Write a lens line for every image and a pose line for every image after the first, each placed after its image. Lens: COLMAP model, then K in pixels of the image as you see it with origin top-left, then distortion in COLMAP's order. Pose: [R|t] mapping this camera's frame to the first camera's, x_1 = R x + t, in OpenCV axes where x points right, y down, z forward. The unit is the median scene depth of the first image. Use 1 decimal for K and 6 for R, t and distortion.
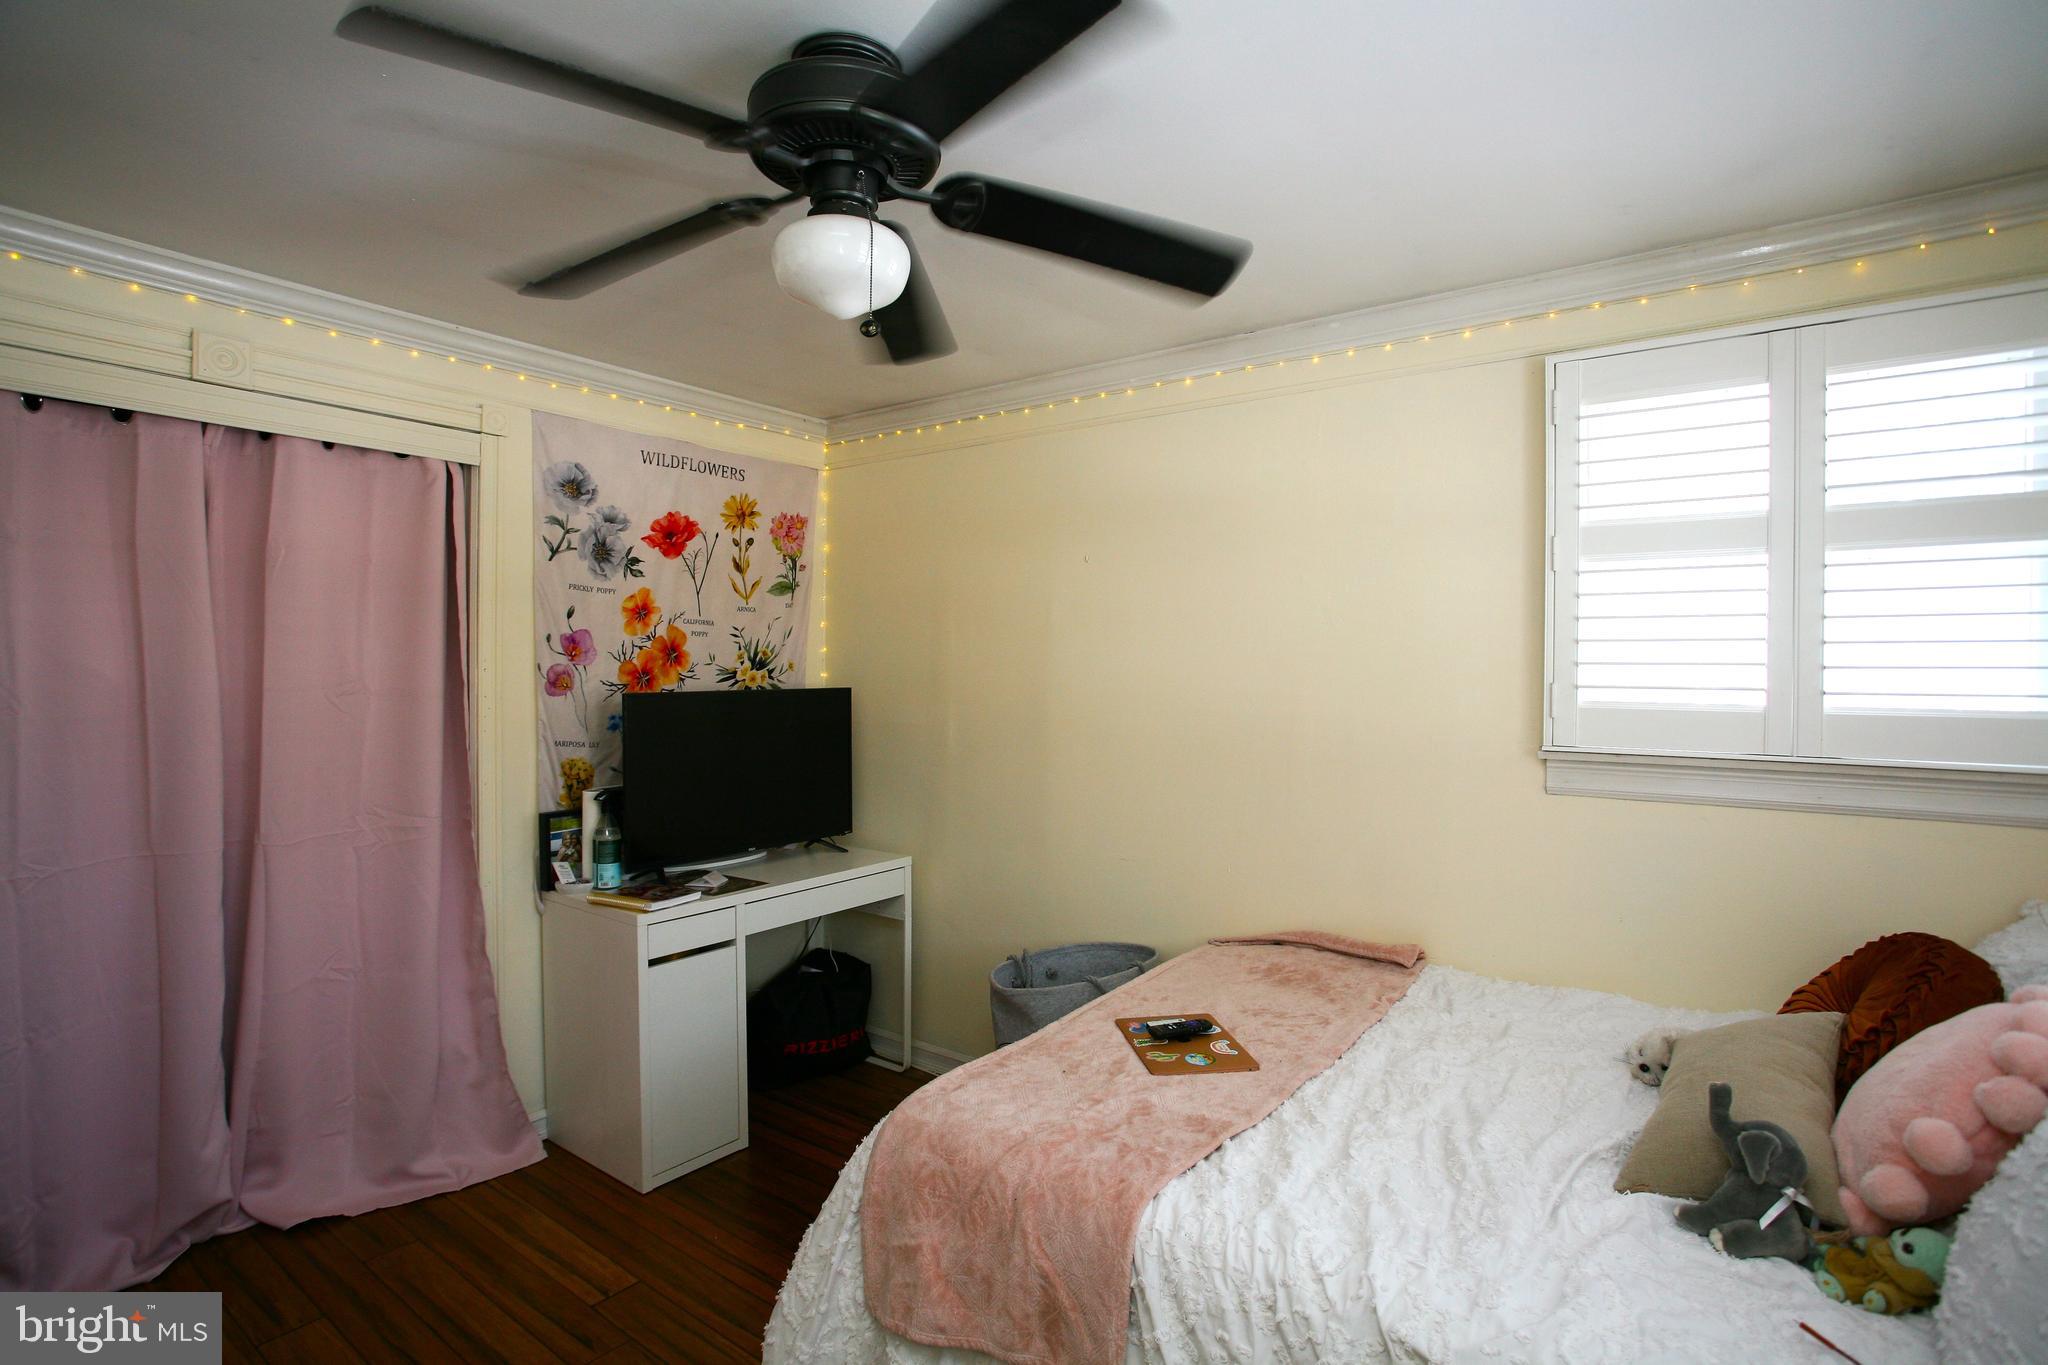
lens RADIAL K [[1010.0, 0, 1024.0], [0, 1010.0, 682.5], [0, 0, 1]] dist [-0.081349, 0.037521]
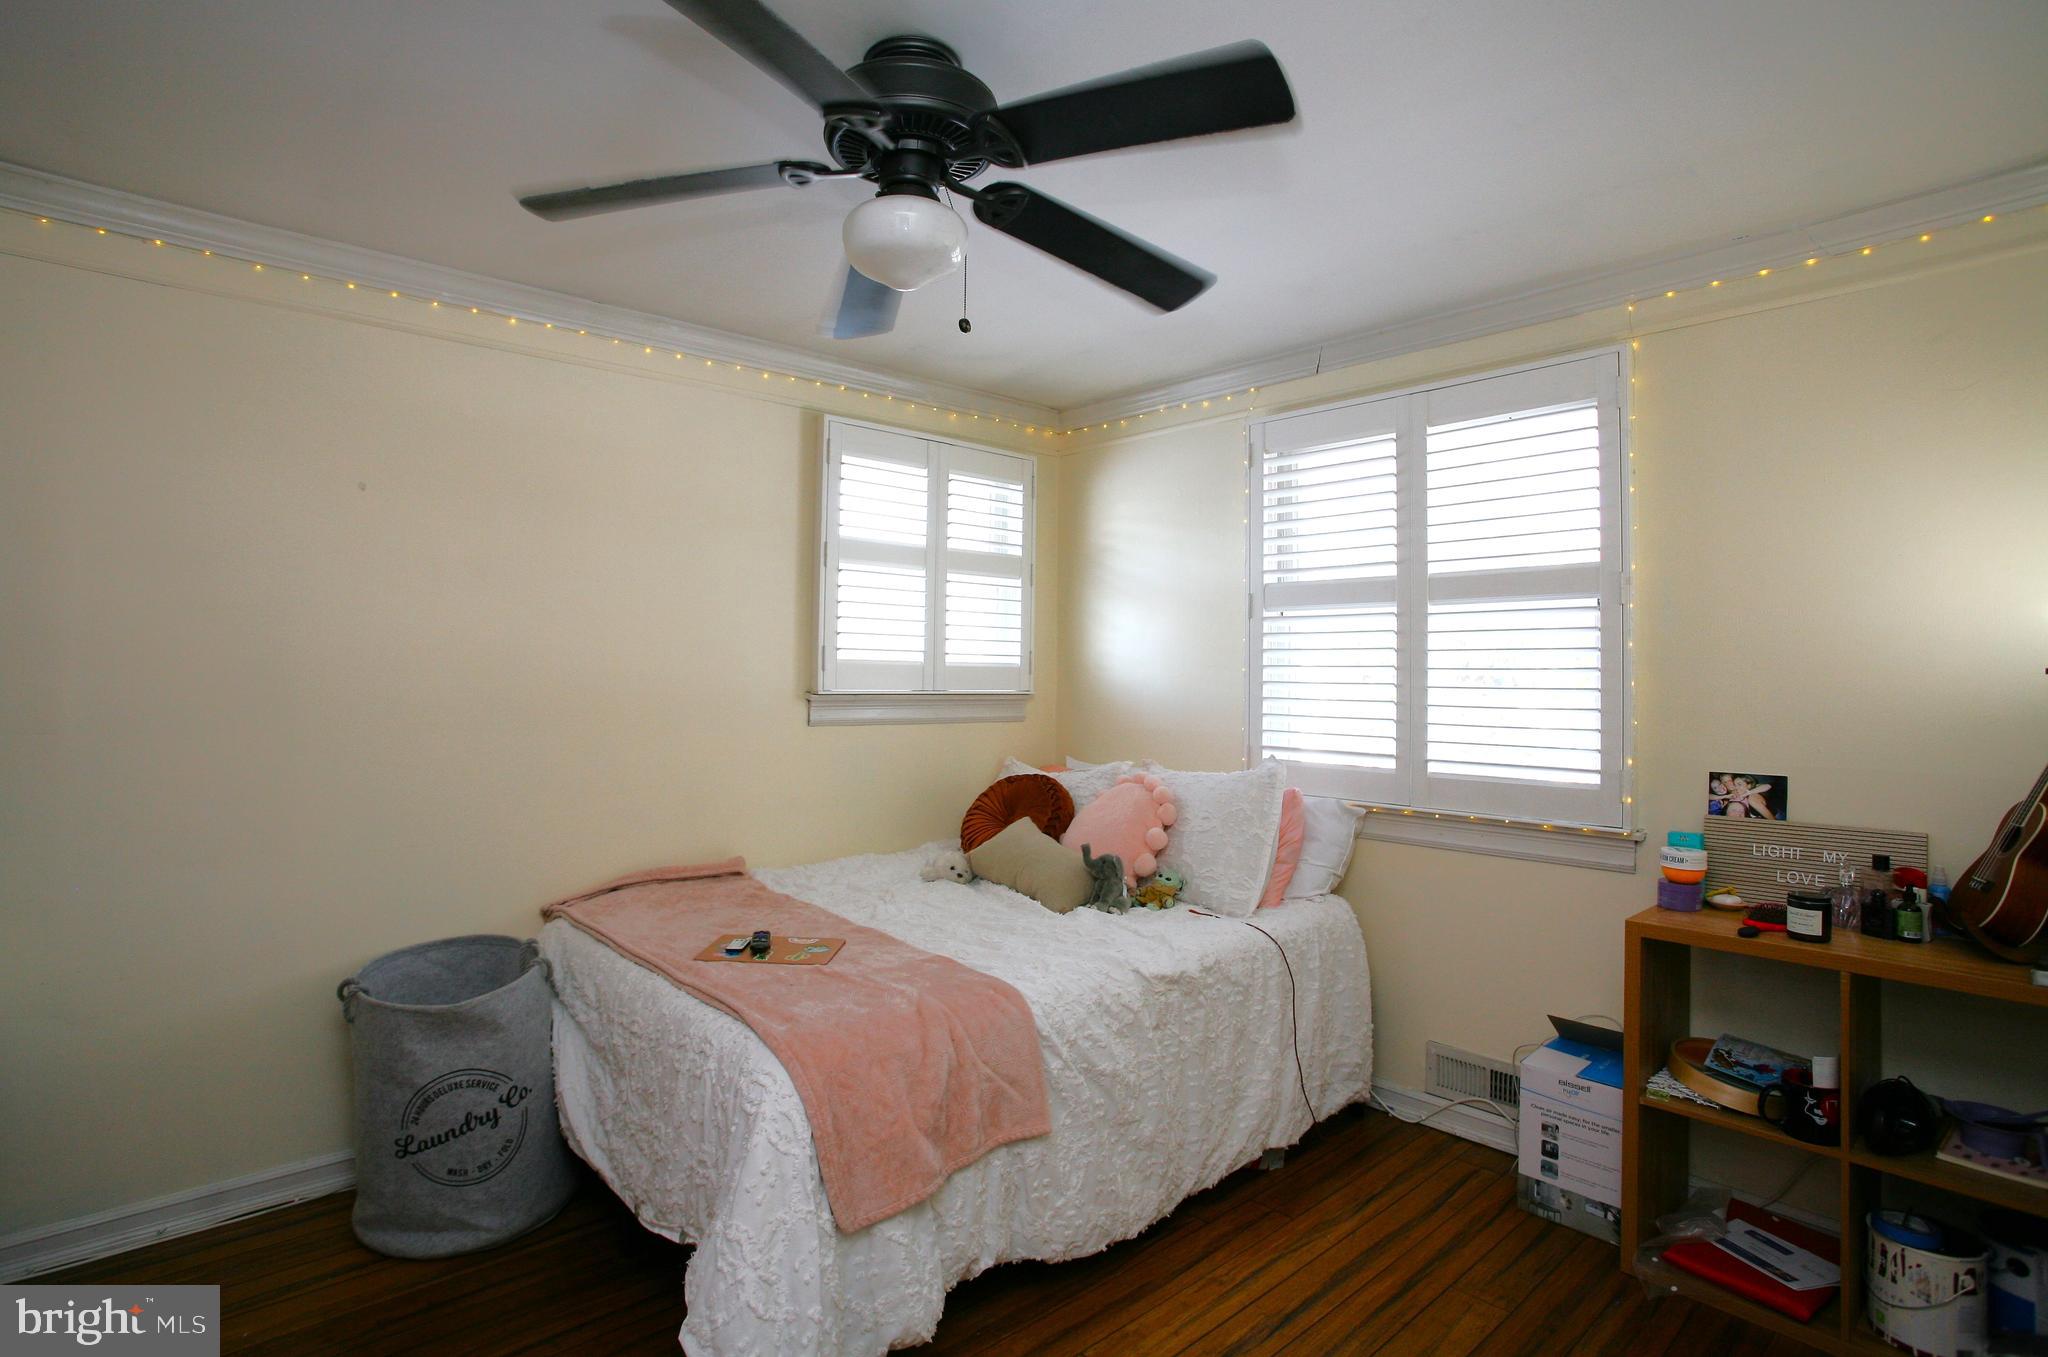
lens RADIAL K [[1010.0, 0, 1024.0], [0, 1010.0, 678.5], [0, 0, 1]] dist [-0.081349, 0.037521]
pose [[0.195457, -0.013799, 0.980615, -0.910969], [-0.001297, 0.999896, 0.014329, 0.028885], [-0.980711, -0.004073, 0.195419, 0.487092]]
